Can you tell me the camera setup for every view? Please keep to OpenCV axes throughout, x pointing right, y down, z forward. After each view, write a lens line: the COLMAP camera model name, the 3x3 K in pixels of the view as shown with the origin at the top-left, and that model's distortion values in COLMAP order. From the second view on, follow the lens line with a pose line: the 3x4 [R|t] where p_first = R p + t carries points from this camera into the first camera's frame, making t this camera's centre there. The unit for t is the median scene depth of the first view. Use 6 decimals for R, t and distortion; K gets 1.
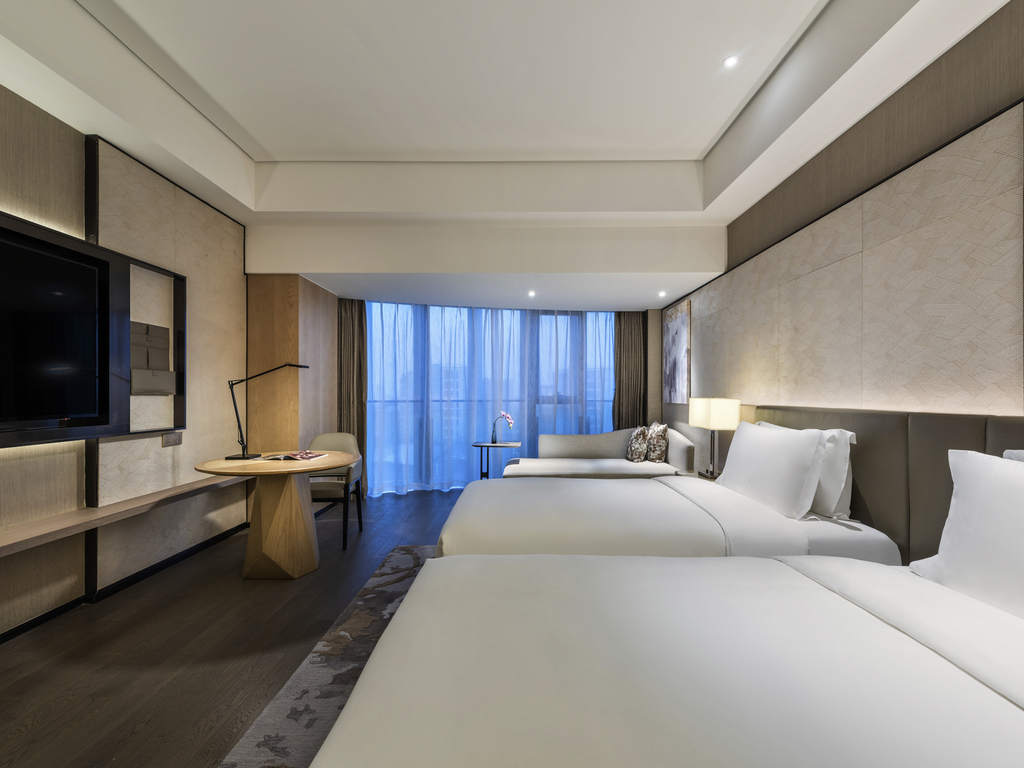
lens RADIAL K [[443.9, 0, 516.3], [0, 443.9, 393.2], [0, 0, 1]] dist [0.002969, -0.000680]
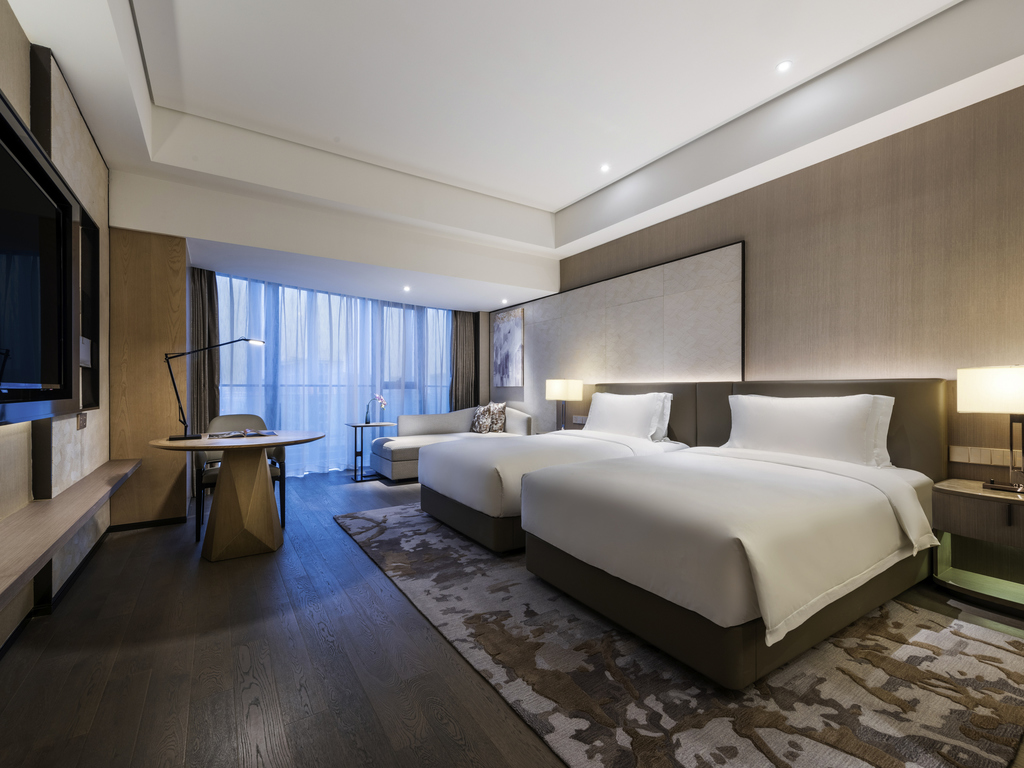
lens RADIAL K [[443.9, 0, 504.2], [0, 443.9, 386.7], [0, 0, 1]] dist [0.002969, -0.000680]
pose [[0.840221, 0.001087, 0.542242, -0.372056], [0.000054, 0.999998, -0.002089, 0.027329], [-0.542243, 0.001785, 0.840220, -0.083496]]
